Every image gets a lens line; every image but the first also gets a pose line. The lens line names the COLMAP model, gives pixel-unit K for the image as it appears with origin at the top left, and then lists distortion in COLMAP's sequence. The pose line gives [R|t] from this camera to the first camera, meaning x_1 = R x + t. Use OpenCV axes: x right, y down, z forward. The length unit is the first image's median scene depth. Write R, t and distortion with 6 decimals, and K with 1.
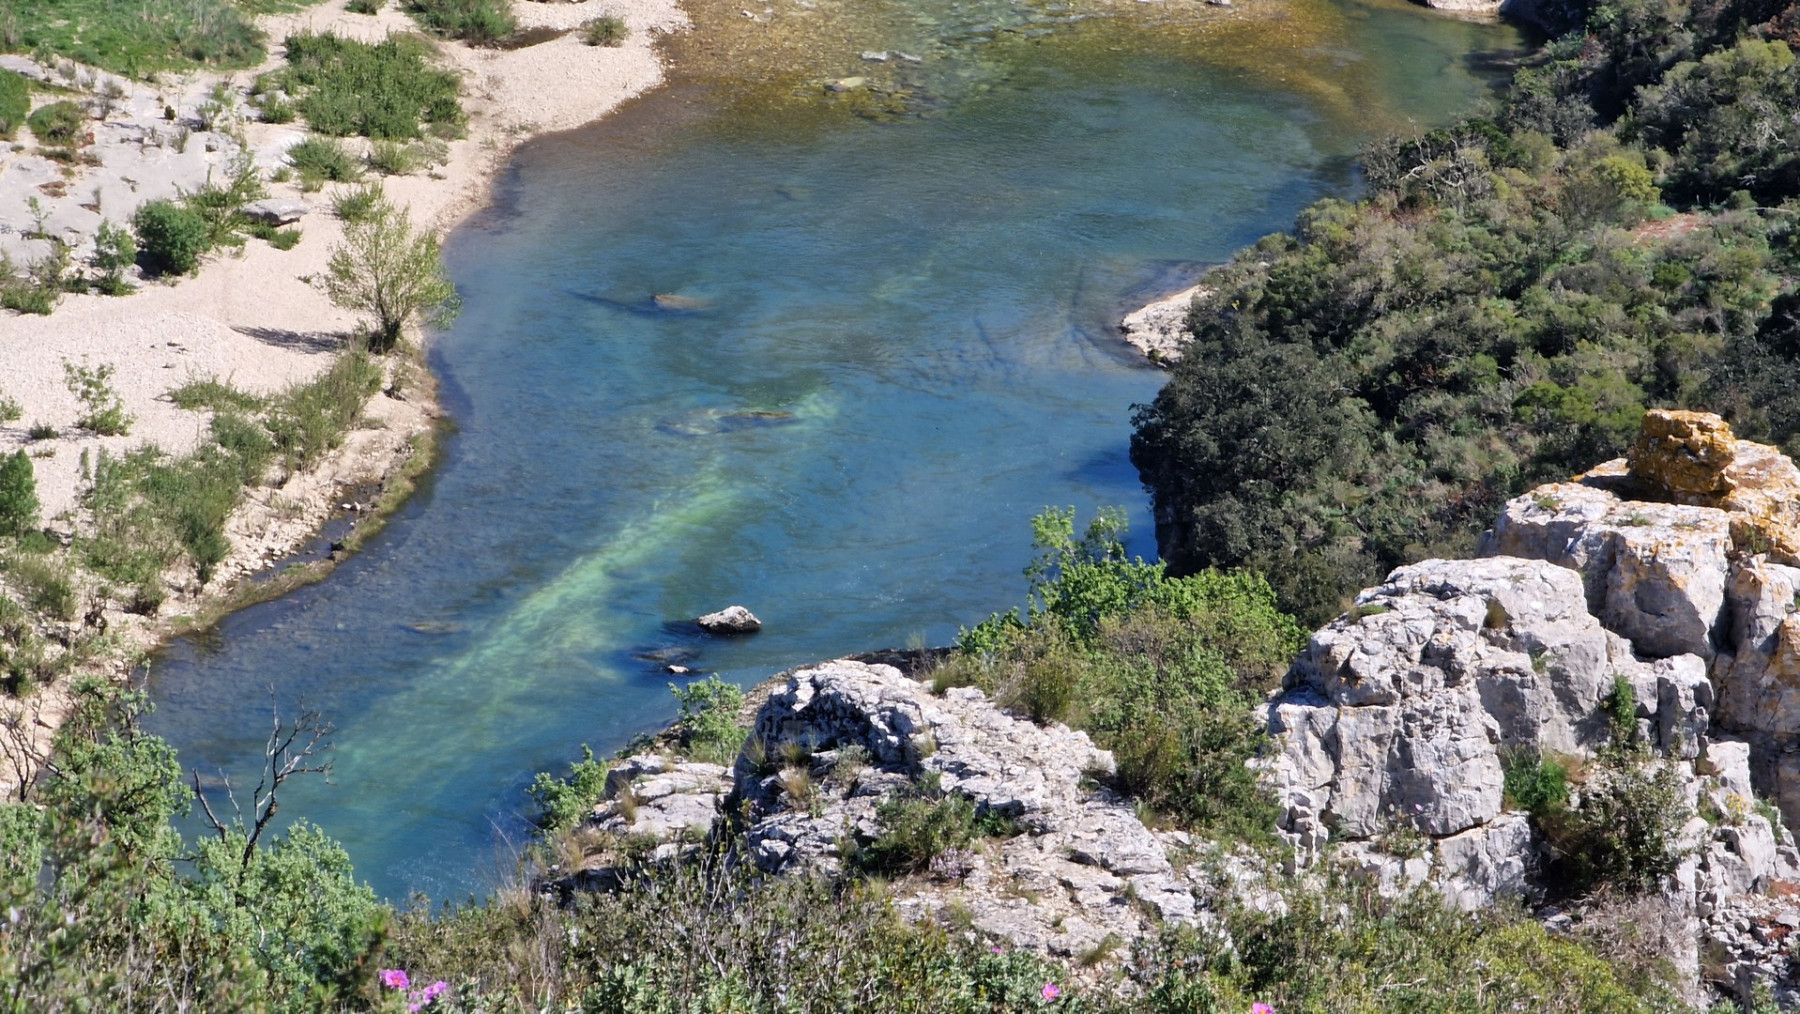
lens RADIAL K [[12002.8, 0, 1087.4], [0, 12002.8, 509.6], [0, 0, 1]] dist [0.806381, 8.845724]
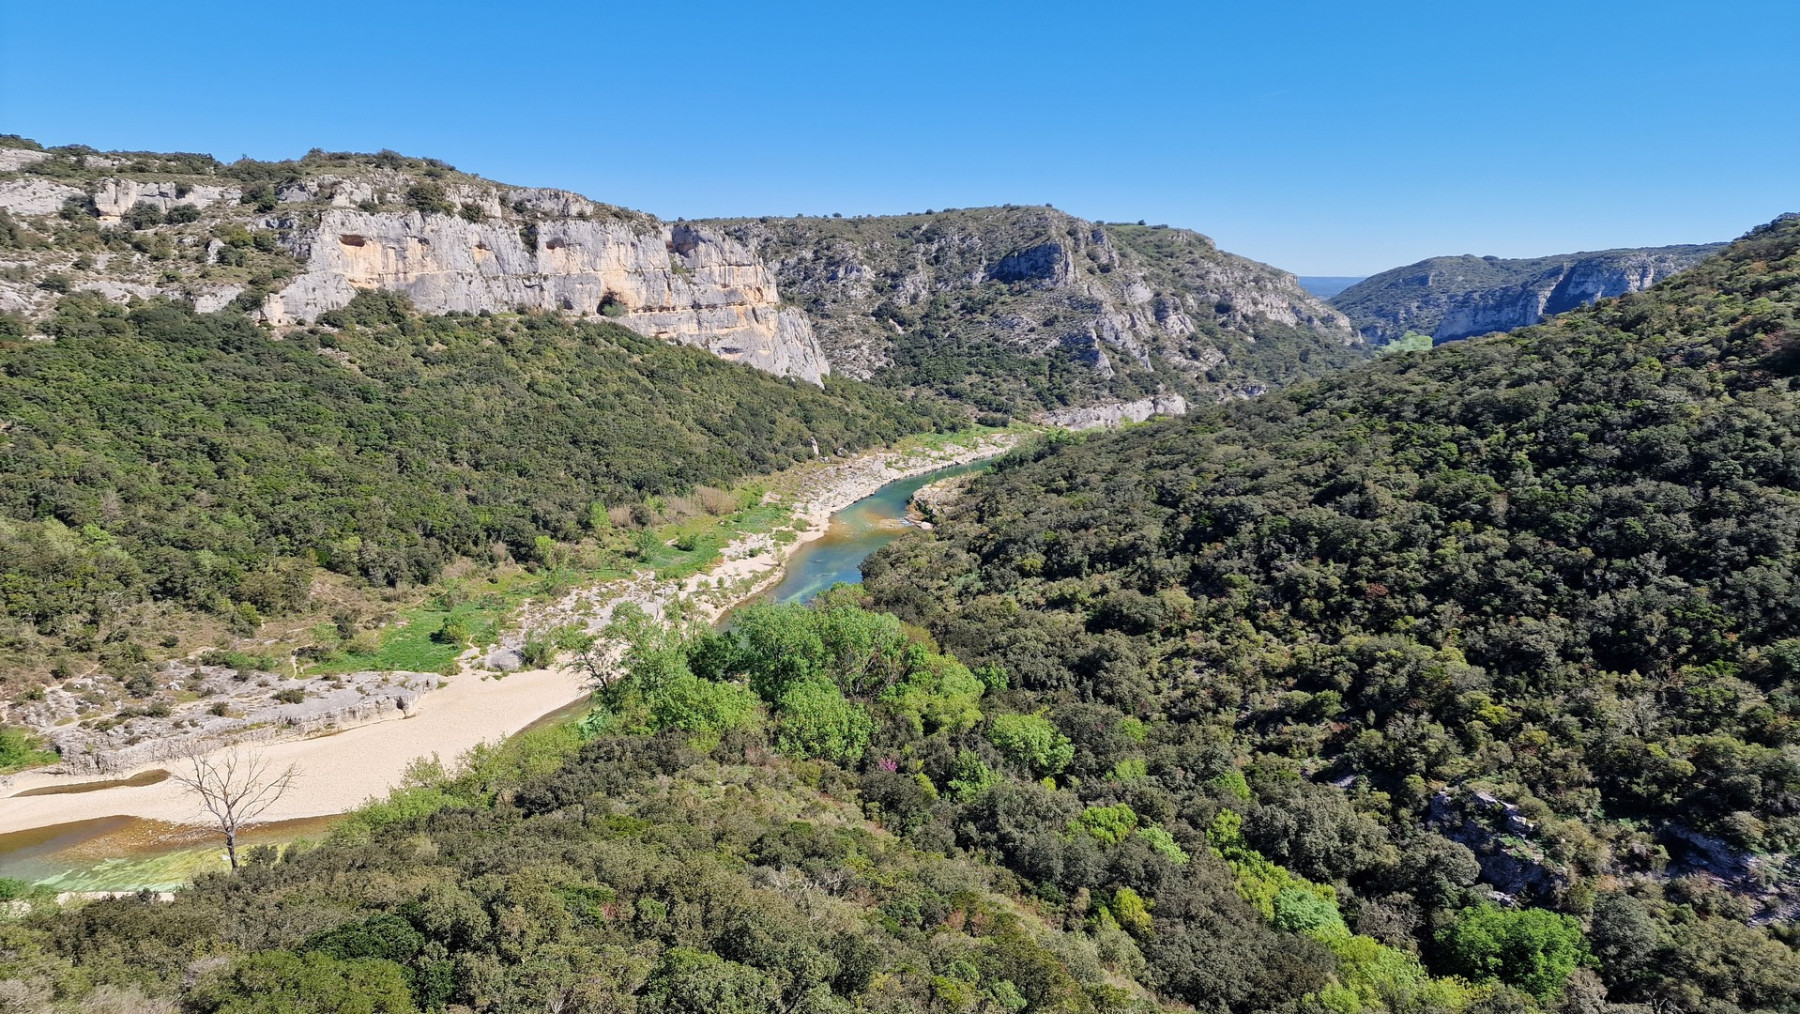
lens RADIAL K [[1198.5, 0, 877.0], [0, 1198.5, 500.7], [0, 0, 1]] dist [0.103585, -0.099187]
pose [[0.999080, 0.003339, -0.042746, 0.038657], [-0.007245, 0.995776, -0.091534, 0.015030], [0.042259, 0.091759, 0.994884, 0.250037]]
